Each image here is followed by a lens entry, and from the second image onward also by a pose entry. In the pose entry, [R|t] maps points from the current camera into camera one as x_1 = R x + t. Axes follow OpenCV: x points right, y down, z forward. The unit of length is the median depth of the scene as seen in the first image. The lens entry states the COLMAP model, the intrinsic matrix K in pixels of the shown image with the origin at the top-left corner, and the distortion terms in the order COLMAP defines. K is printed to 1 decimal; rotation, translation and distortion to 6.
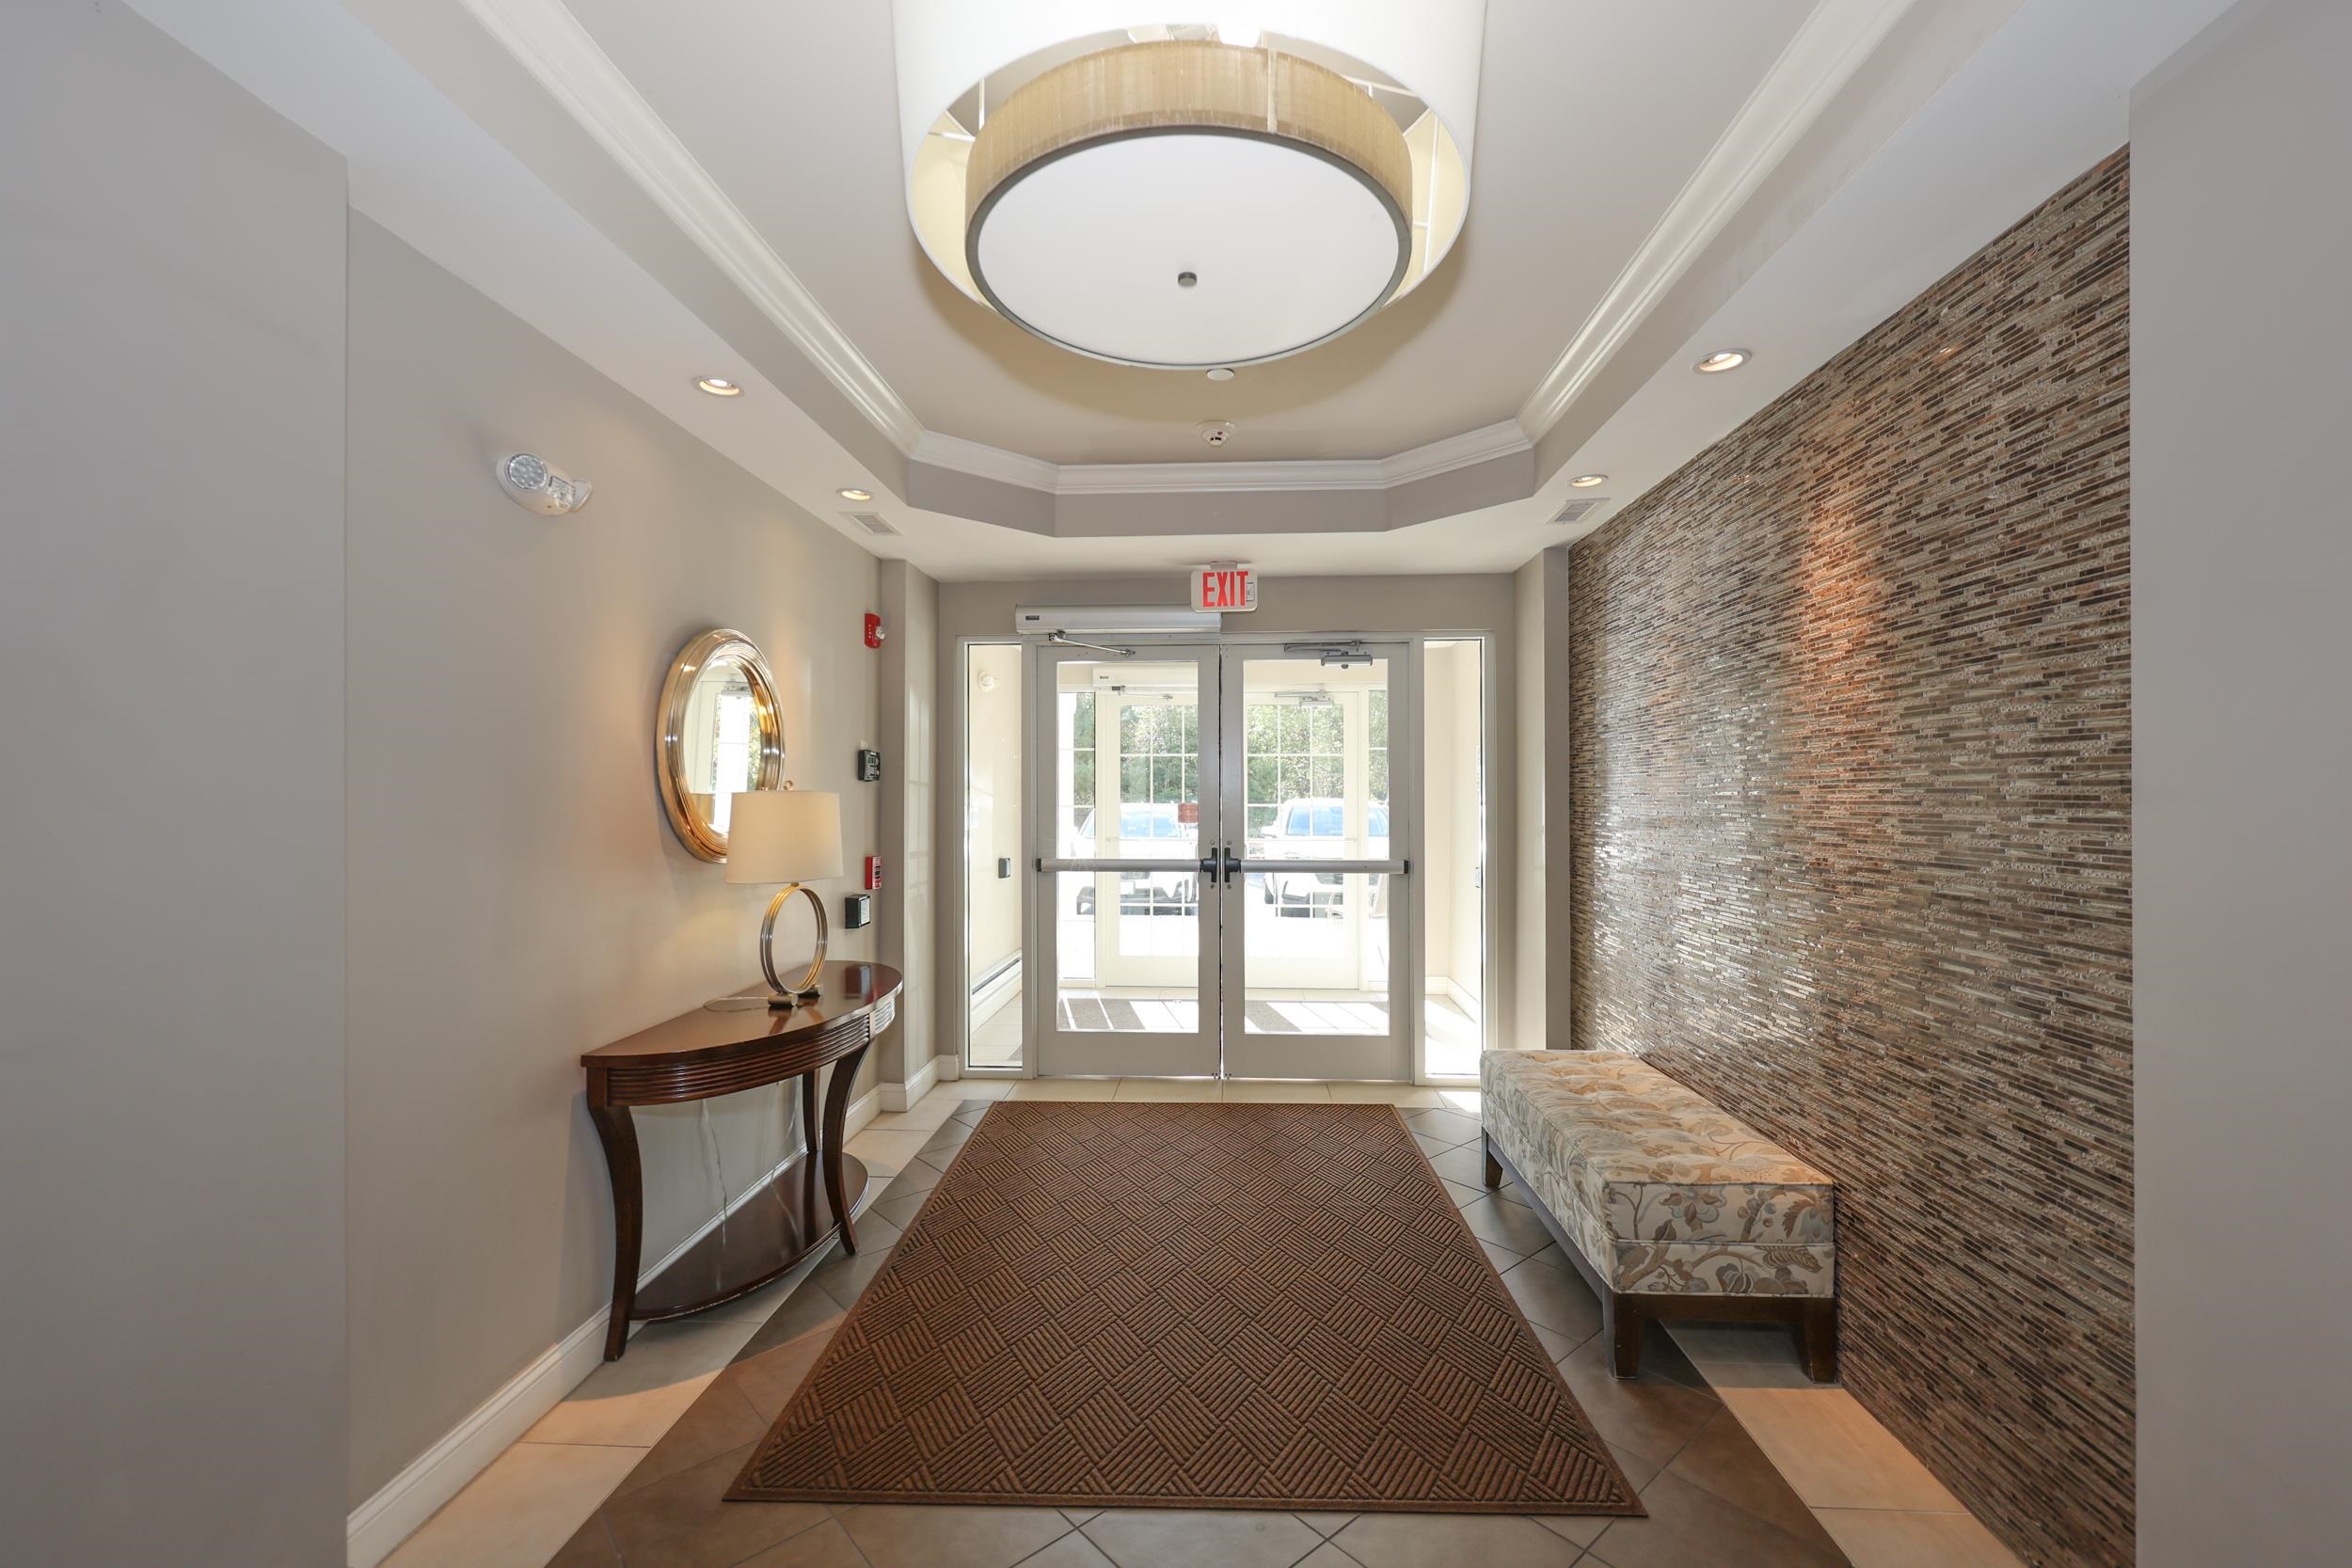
lens RADIAL K [[967.7, 0, 1177.3], [0, 967.7, 791.3], [0, 0, 1]] dist [0.001727, 0.000016]
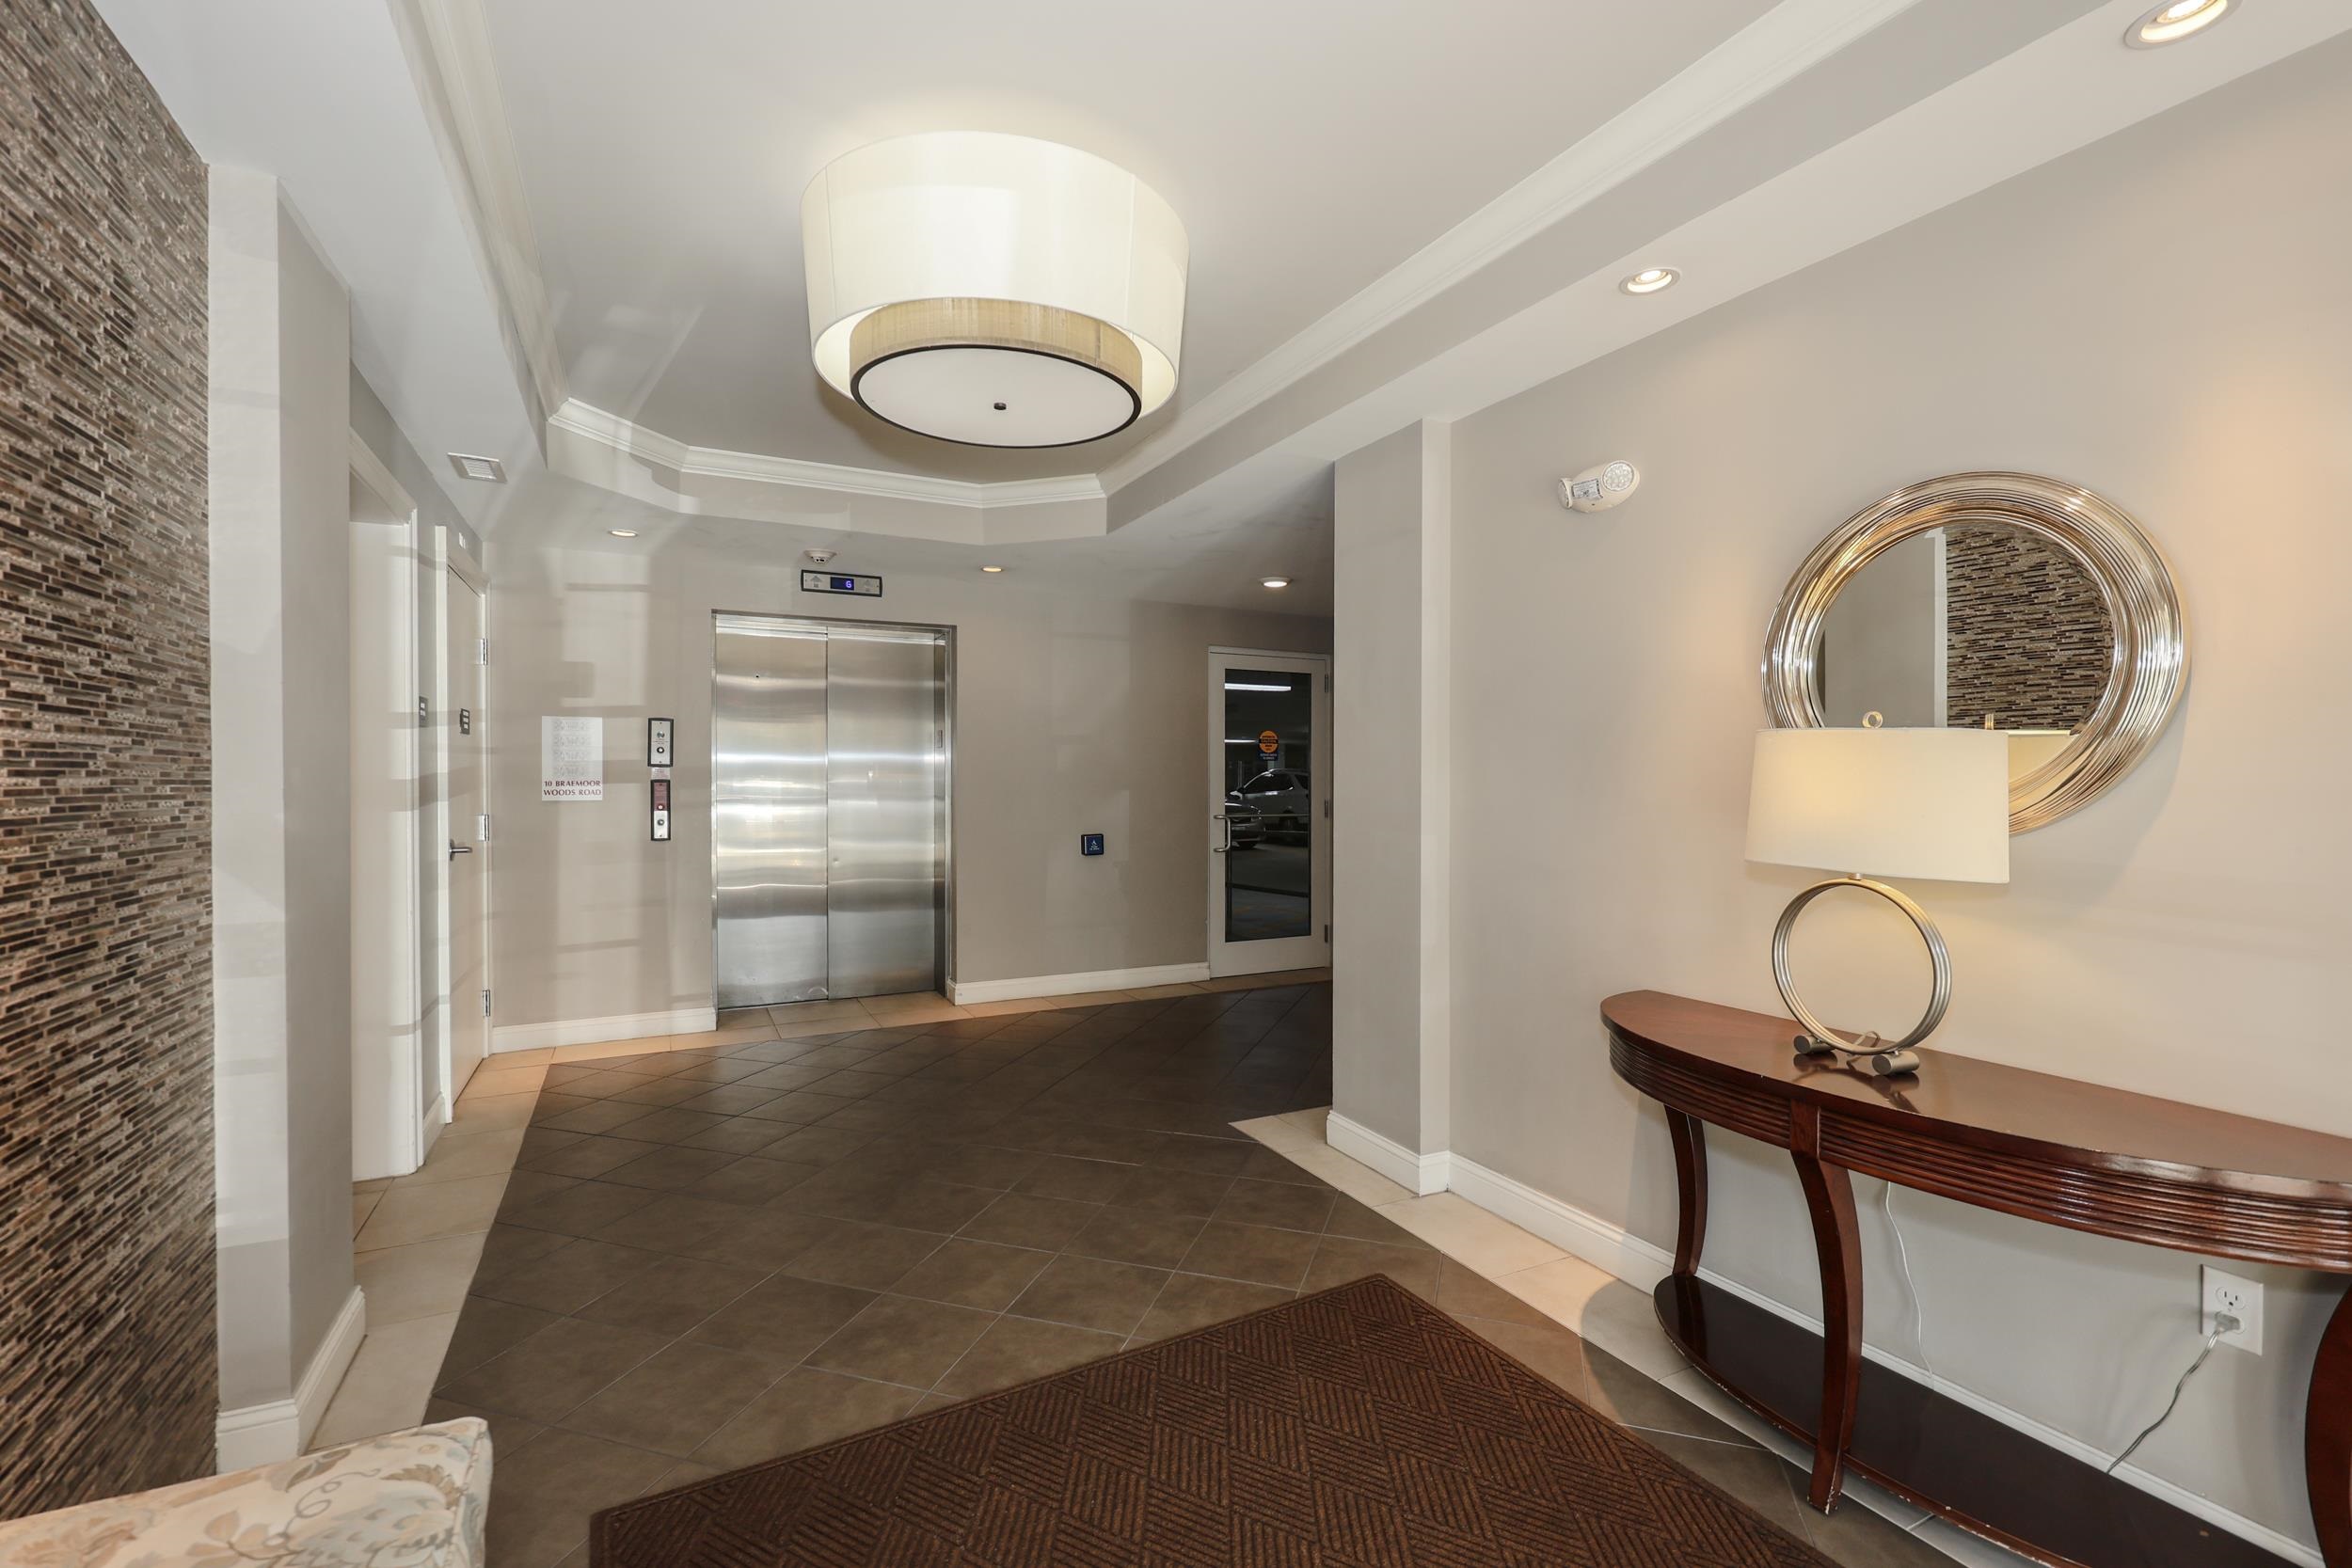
lens RADIAL K [[967.7, 0, 1177.3], [0, 967.7, 791.3], [0, 0, 1]] dist [0.001727, 0.000016]
pose [[-0.850718, 0.003978, -0.525607, 0.461245], [-0.000558, 0.999964, 0.008473, 0.049322], [0.525622, 0.007501, -0.850685, 1.926356]]
